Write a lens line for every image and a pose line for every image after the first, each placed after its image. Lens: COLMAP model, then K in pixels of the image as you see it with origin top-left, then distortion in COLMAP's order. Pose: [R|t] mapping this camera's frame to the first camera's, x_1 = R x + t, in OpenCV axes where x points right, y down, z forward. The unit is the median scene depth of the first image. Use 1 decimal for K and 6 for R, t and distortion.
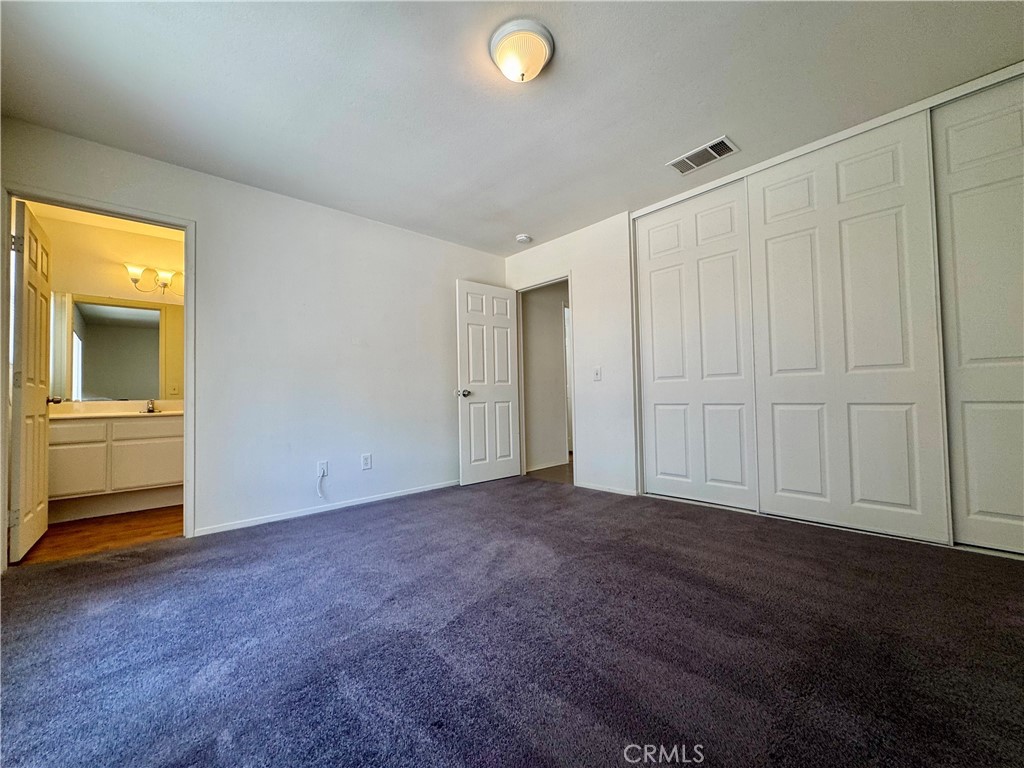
lens RADIAL K [[410.0, 0, 519.3], [0, 410.0, 382.9], [0, 0, 1]] dist [-0.006954, 0.001656]
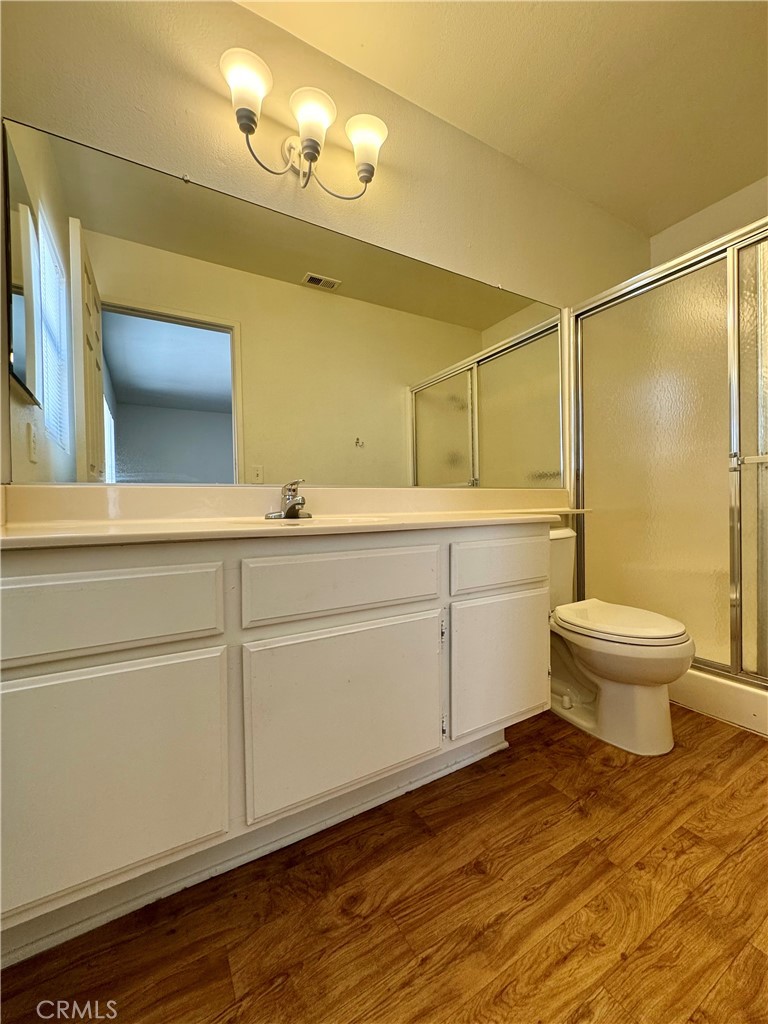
lens RADIAL K [[410.0, 0, 382.6], [0, 410.0, 515.0], [0, 0, 1]] dist [-0.006954, 0.001656]
pose [[0.971870, 0.000812, -0.235517, -0.860843], [0.011213, 0.998700, 0.049715, 0.059471], [0.235251, -0.050957, 0.970598, 0.786144]]
